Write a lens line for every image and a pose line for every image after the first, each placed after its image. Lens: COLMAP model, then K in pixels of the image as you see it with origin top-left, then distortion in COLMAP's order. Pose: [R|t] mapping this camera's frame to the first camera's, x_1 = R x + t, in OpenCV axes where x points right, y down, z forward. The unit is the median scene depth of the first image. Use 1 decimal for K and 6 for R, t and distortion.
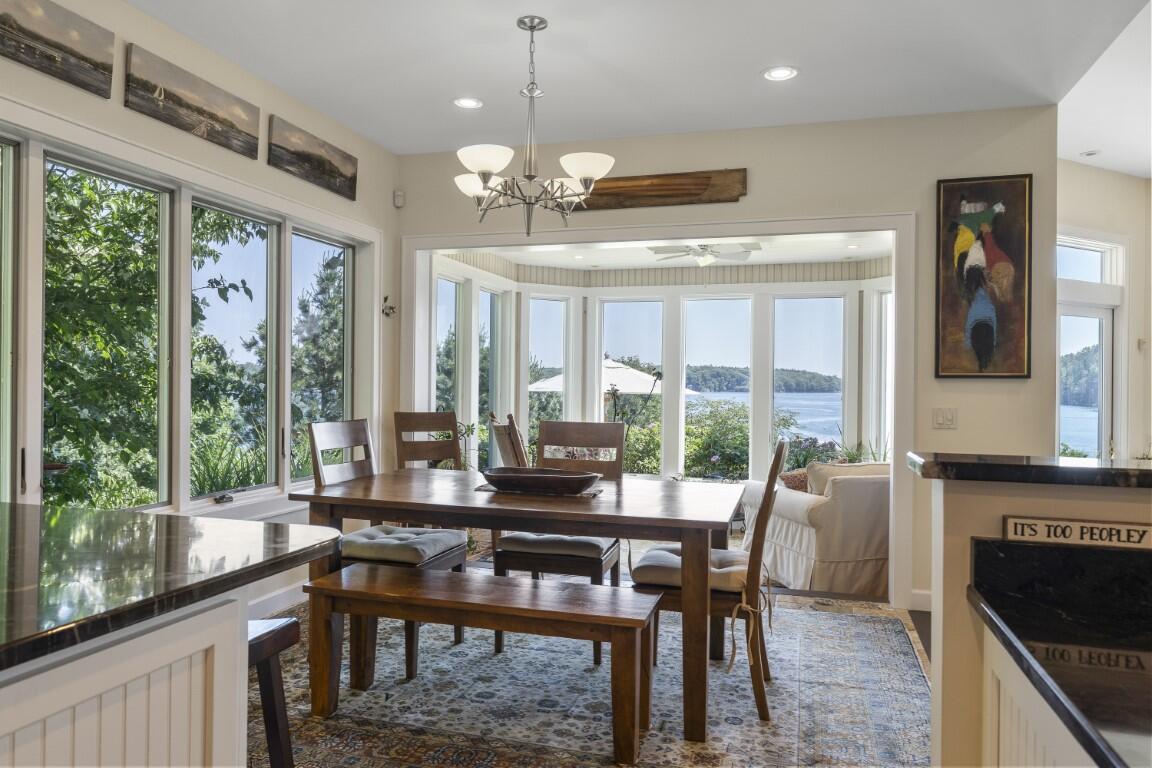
lens RADIAL K [[784.3, 0, 577.9], [0, 784.3, 378.7], [0, 0, 1]] dist [0.008565, 0.001353]
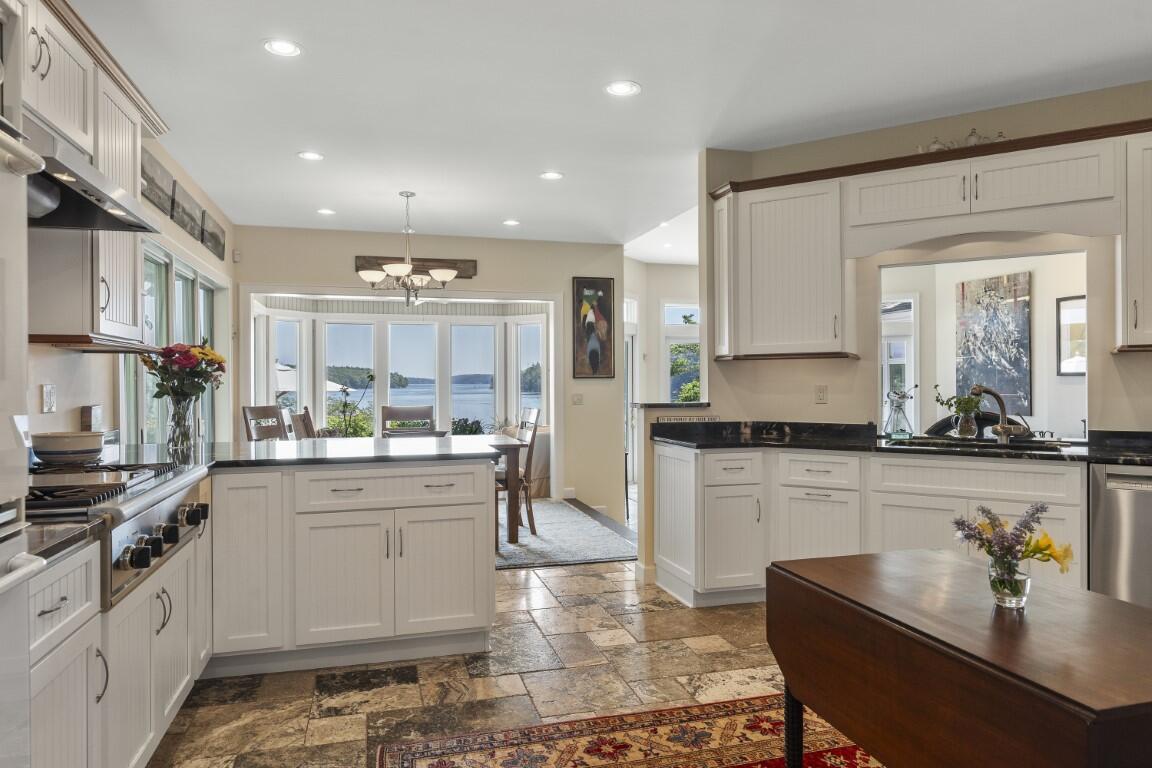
lens RADIAL K [[732.9, 0, 571.3], [0, 732.9, 381.9], [0, 0, 1]] dist [0.000250, -0.002740]
pose [[0.851064, -0.015136, 0.524843, -0.449150], [0.010718, 0.999877, 0.011455, -0.011814], [-0.524952, -0.004123, 0.851122, -0.485201]]
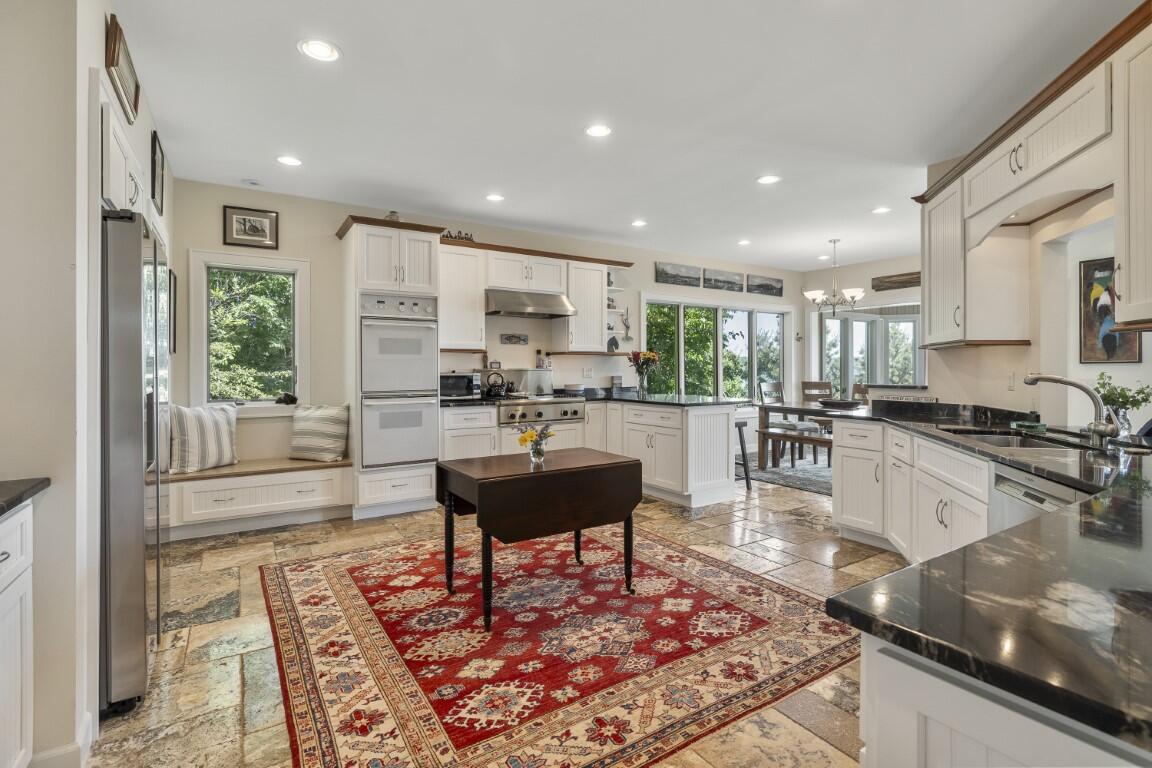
lens RADIAL K [[535.3, 0, 574.7], [0, 535.3, 372.3], [0, 0, 1]] dist [-0.003912, 0.001410]
pose [[0.746321, -0.007139, -0.665547, 0.359525], [0.014621, 0.999877, 0.005671, -0.004641], [0.665425, -0.013963, 0.746334, -0.727367]]
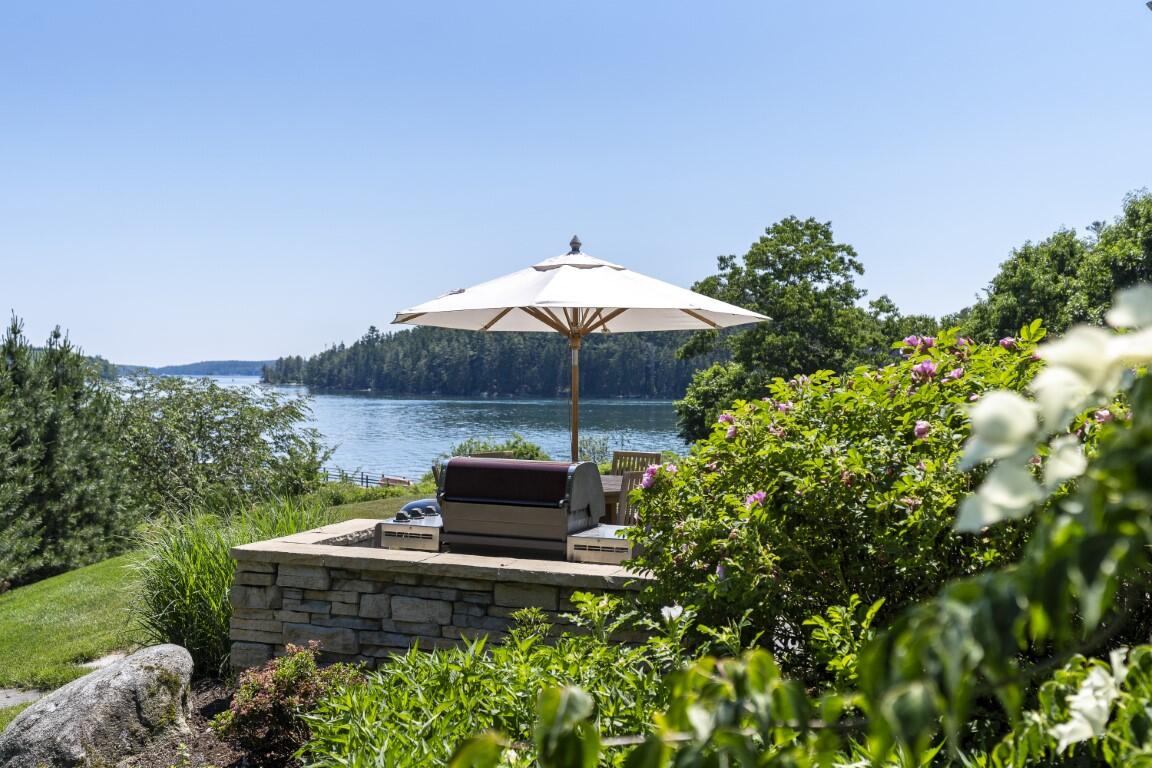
lens RADIAL K [[1127.1, 0, 582.0], [0, 1127.1, 385.0], [0, 0, 1]] dist [0.006997, 0.000000]
pose [[0.745265, -0.012590, 0.666649, -1.040989], [-0.001168, 0.999796, 0.020187, 0.106609], [-0.666767, -0.015823, 0.745098, 1.217443]]
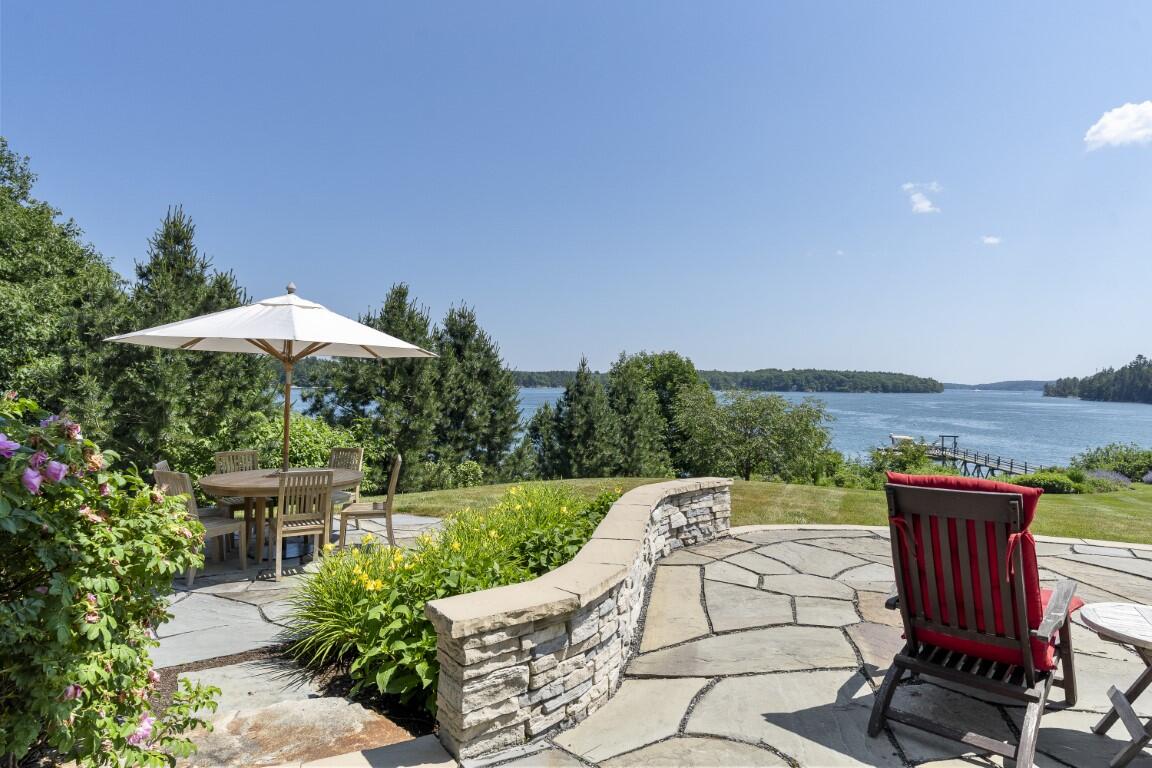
lens RADIAL K [[641.5, 0, 577.4], [0, 641.5, 386.8], [0, 0, 1]] dist [-0.002928, 0.000797]
pose [[0.982056, 0.002045, -0.188576, 0.879991], [-0.000361, 0.999960, 0.008963, 0.105320], [0.188587, -0.008734, 0.982018, 1.375248]]
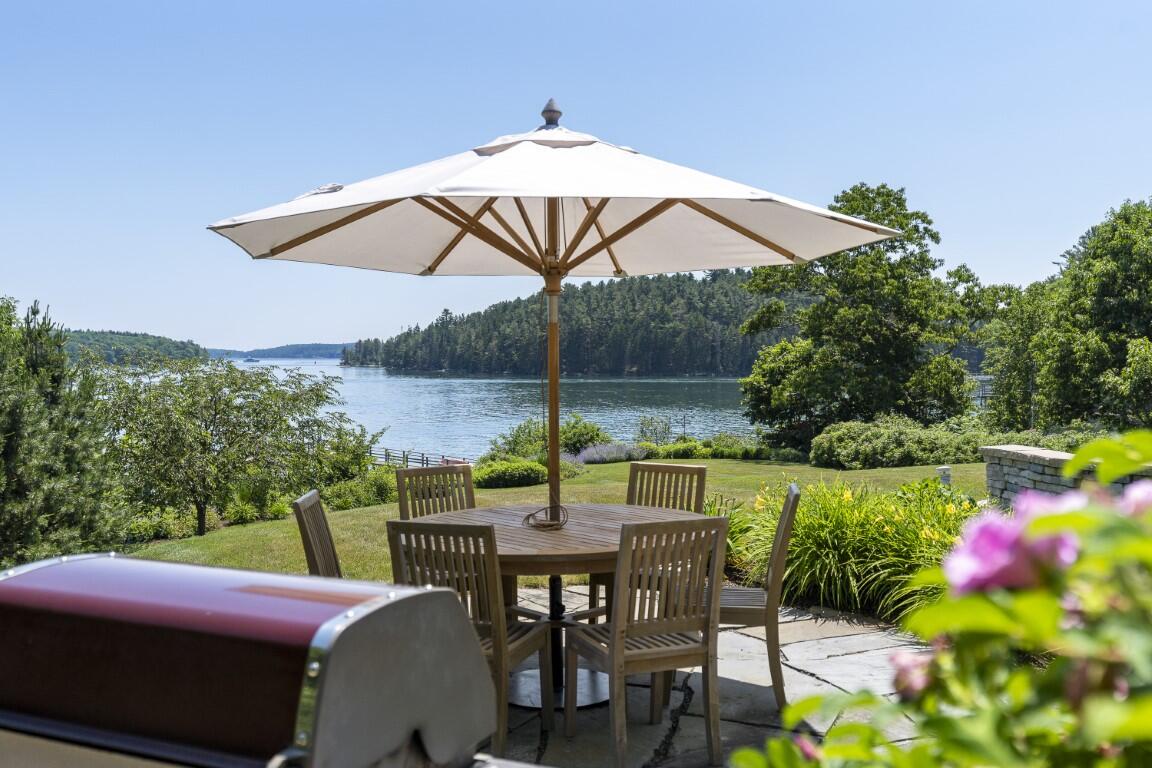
lens RADIAL K [[1090.8, 0, 576.7], [0, 1090.8, 379.9], [0, 0, 1]] dist [0.007161, 0.000000]
pose [[0.788142, -0.028960, 0.614812, -0.485090], [0.009932, 0.999361, 0.034342, 0.129171], [-0.615413, -0.020960, 0.787926, 1.726717]]
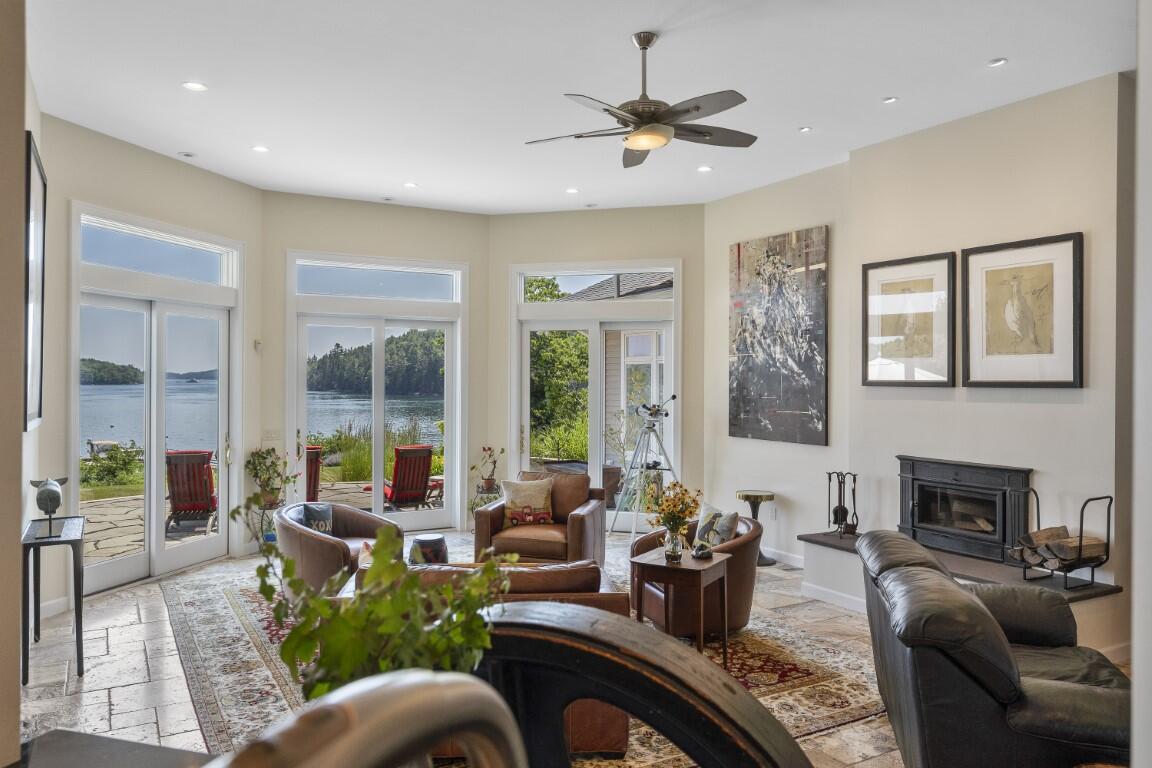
lens RADIAL K [[820.3, 0, 581.8], [0, 820.3, 381.9], [0, 0, 1]] dist [-0.004709, 0.000439]
pose [[0.683726, -0.010167, 0.729668, 0.278380], [-0.001641, 0.999879, 0.015470, -0.018501], [-0.729737, -0.011775, 0.683626, -0.134108]]
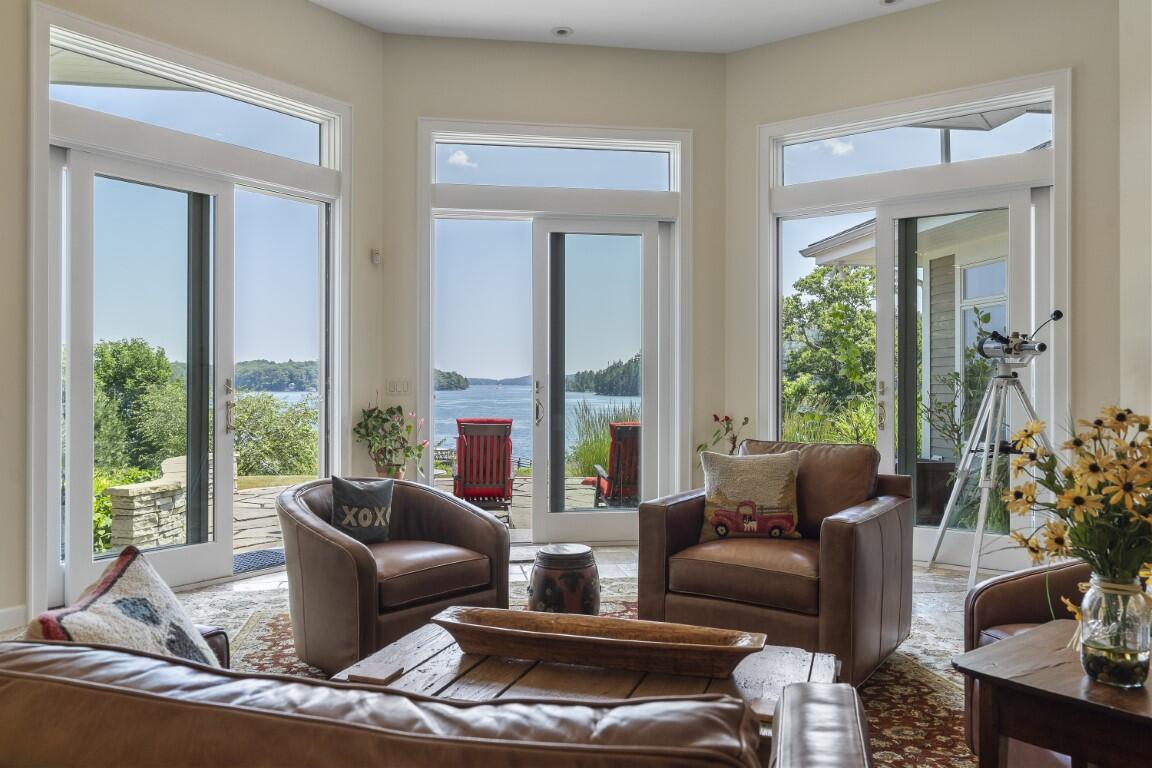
lens RADIAL K [[875.5, 0, 576.2], [0, 875.5, 382.2], [0, 0, 1]] dist [0.000877, -0.004258]
pose [[0.900185, -0.009566, 0.435403, 0.745774], [0.006715, 0.999945, 0.008086, 0.098163], [-0.435457, -0.004356, 0.900199, 0.245622]]
